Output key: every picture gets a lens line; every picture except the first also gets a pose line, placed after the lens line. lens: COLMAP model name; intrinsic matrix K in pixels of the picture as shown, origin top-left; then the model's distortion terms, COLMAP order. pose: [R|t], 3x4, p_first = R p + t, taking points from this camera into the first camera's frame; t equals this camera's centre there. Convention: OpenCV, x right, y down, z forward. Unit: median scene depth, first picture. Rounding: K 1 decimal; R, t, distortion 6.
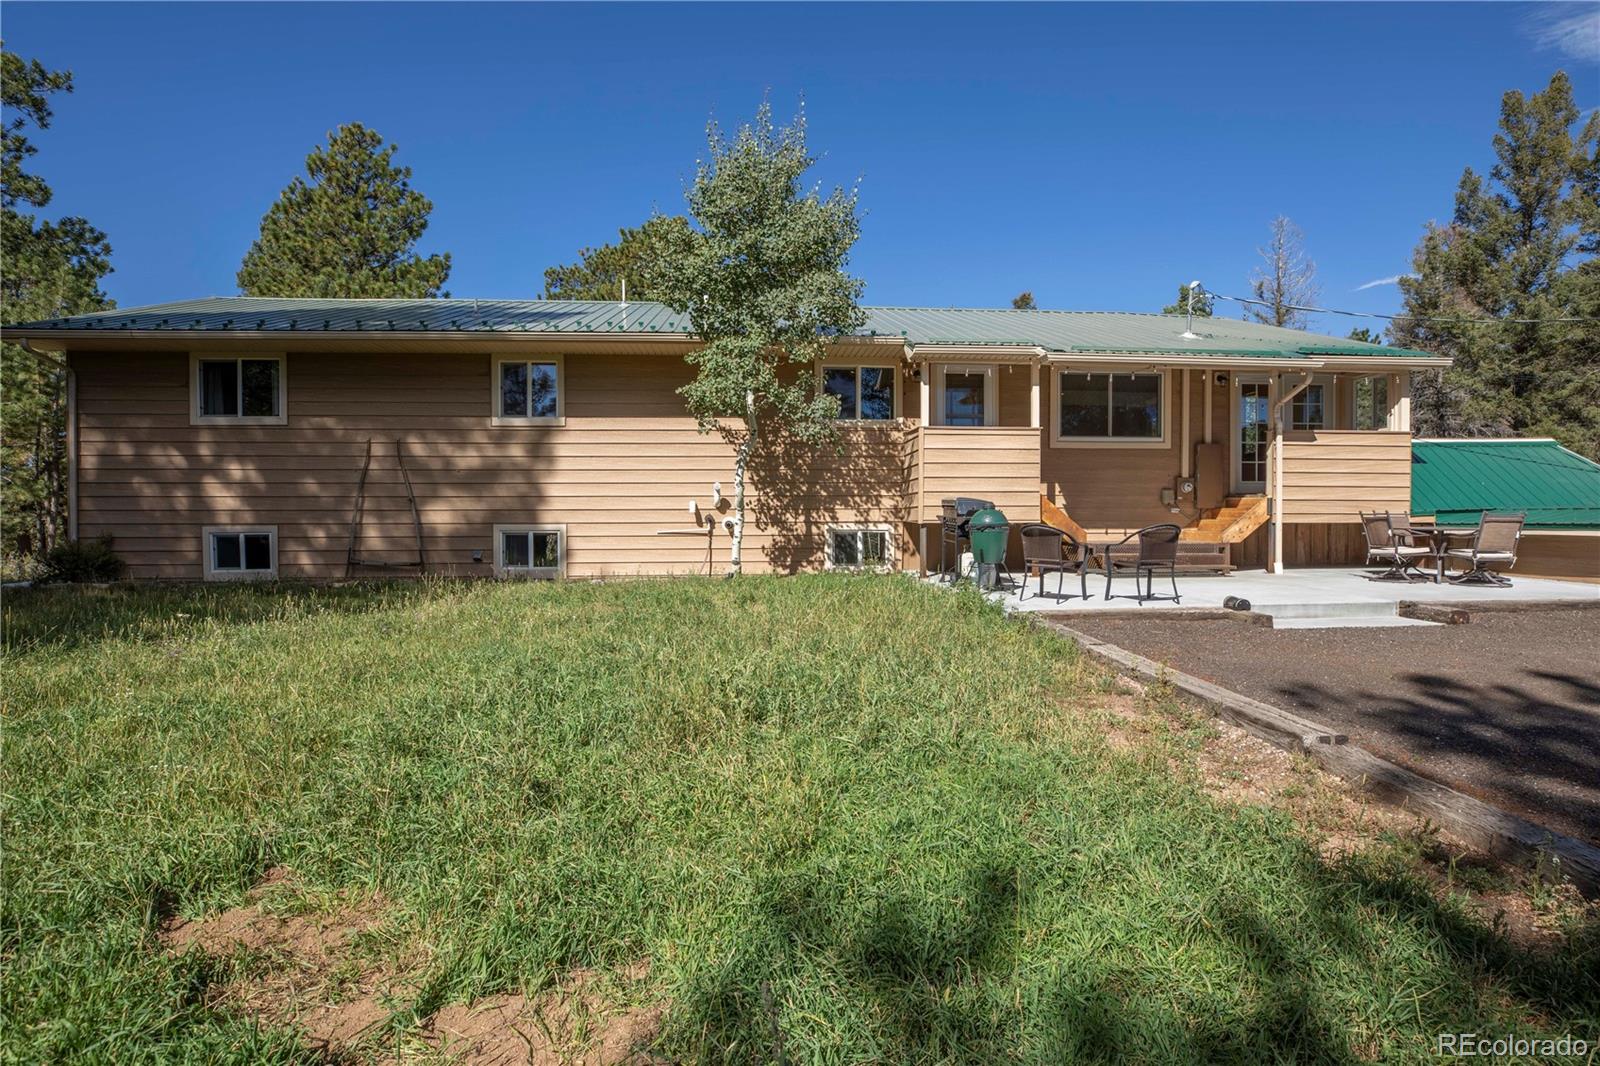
lens RADIAL K [[866.7, 0, 799.7], [0, 866.7, 534.1], [0, 0, 1]] dist [-0.028072, 0.000299]
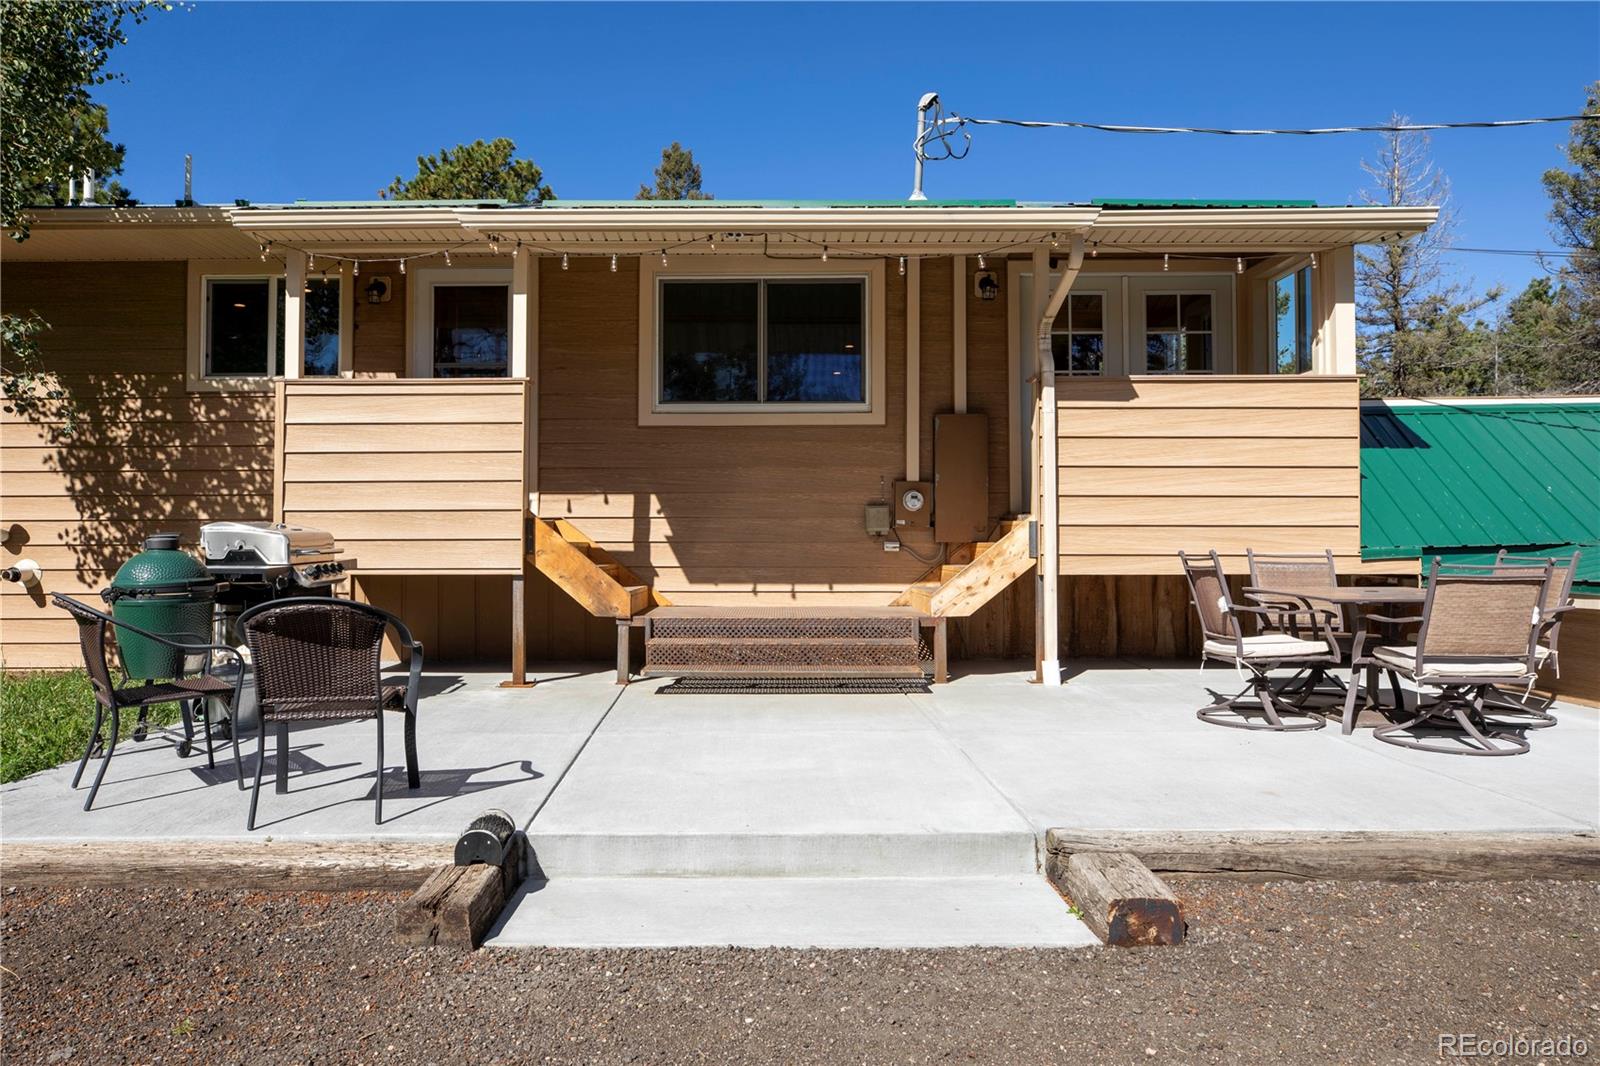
lens RADIAL K [[1021.1, 0, 800.6], [0, 1021.1, 528.2], [0, 0, 1]] dist [-0.007716, 0.001774]
pose [[0.995559, -0.002223, -0.094110, 0.453320], [-0.001198, 0.999341, -0.036278, -0.017204], [0.094128, 0.036229, 0.994901, 0.416402]]
